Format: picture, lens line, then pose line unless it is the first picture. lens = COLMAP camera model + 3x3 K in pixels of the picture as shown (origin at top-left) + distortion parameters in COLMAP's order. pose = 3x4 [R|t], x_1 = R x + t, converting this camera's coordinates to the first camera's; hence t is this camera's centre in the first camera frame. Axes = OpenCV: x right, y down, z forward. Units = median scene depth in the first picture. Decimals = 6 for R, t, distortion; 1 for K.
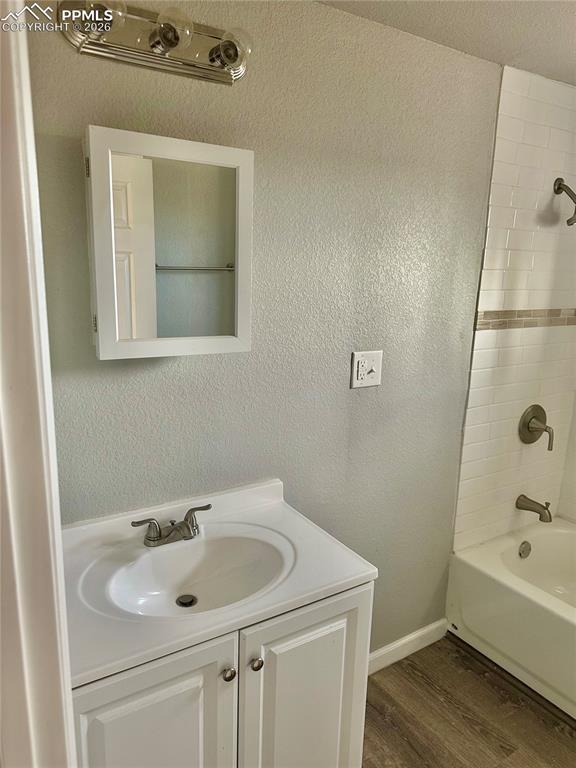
lens RADIAL K [[539.1, 0, 282.7], [0, 539.1, 390.8], [0, 0, 1]] dist [0.034607, -0.047052]
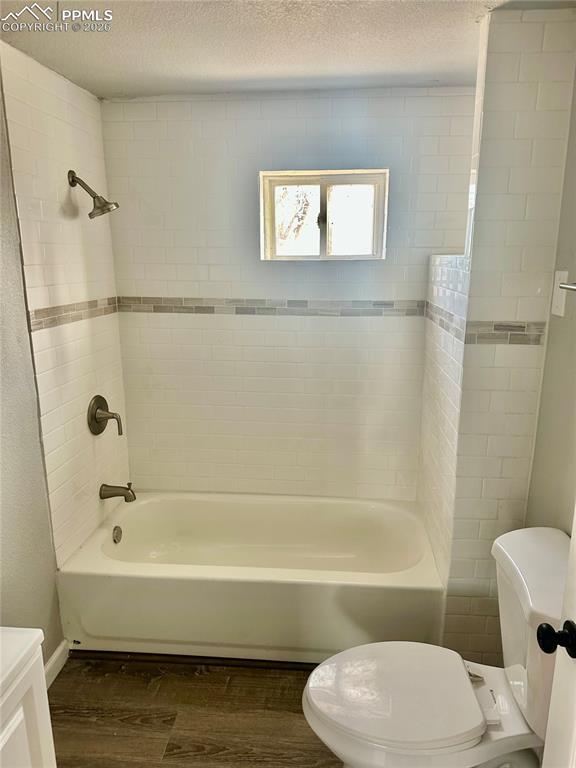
lens RADIAL K [[539.1, 0, 282.7], [0, 539.1, 390.8], [0, 0, 1]] dist [0.034607, -0.047052]
pose [[0.613800, -0.221155, 0.757852, -0.092477], [0.205540, 0.971622, 0.117065, -0.032149], [-0.762235, 0.083914, 0.641838, 0.088743]]
